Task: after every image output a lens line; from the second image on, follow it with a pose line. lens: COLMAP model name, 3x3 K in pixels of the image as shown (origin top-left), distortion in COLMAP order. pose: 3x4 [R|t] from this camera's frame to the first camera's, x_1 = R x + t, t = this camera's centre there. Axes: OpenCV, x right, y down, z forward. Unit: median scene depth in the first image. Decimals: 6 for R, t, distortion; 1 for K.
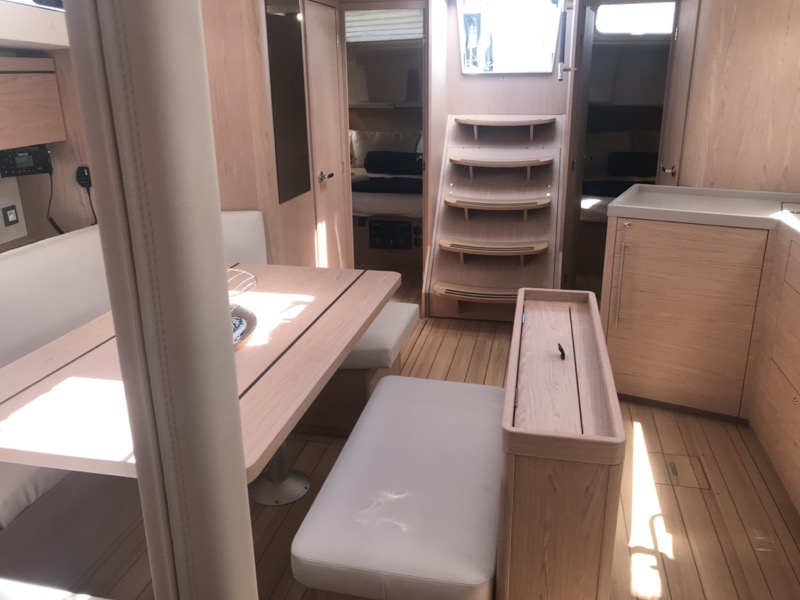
lens RADIAL K [[652.2, 0, 399.9], [0, 652.2, 292.6], [0, 0, 1]] dist [0.002340, 0.002345]
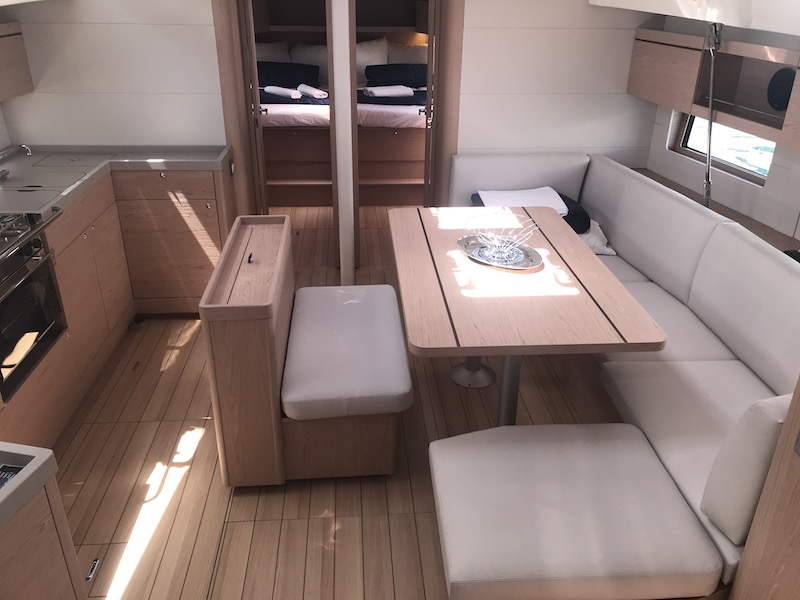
lens RADIAL K [[652.2, 0, 399.9], [0, 652.2, 292.6], [0, 0, 1]] dist [0.002340, 0.002345]
pose [[-0.955829, 0.129021, -0.264093, 0.219326], [-0.089492, 0.728098, 0.679606, -0.625153], [0.279969, 0.673221, -0.684390, 1.496955]]
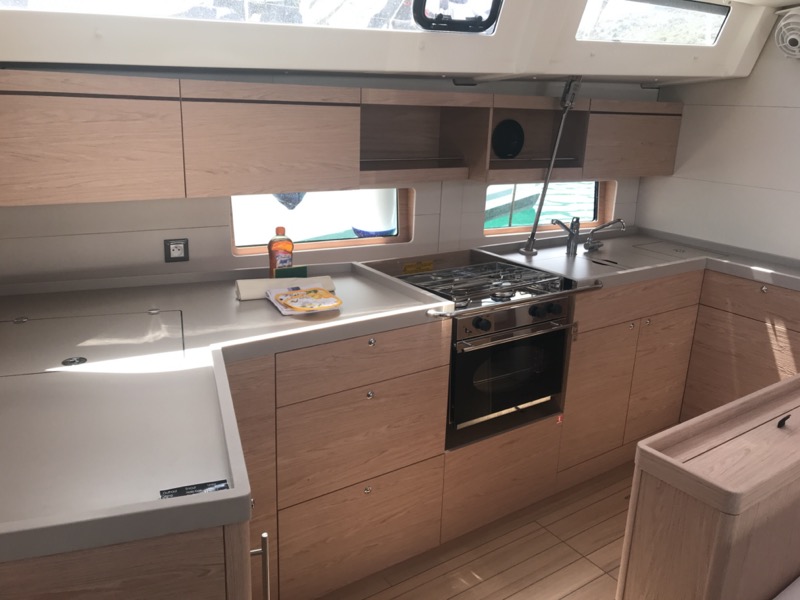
lens RADIAL K [[652.2, 0, 399.9], [0, 652.2, 292.6], [0, 0, 1]] dist [0.002340, 0.002345]
pose [[-0.740027, -0.204446, 0.640751, 0.054618], [0.180315, 0.857497, 0.481856, -0.434402], [-0.647956, 0.472123, -0.597706, 1.263246]]
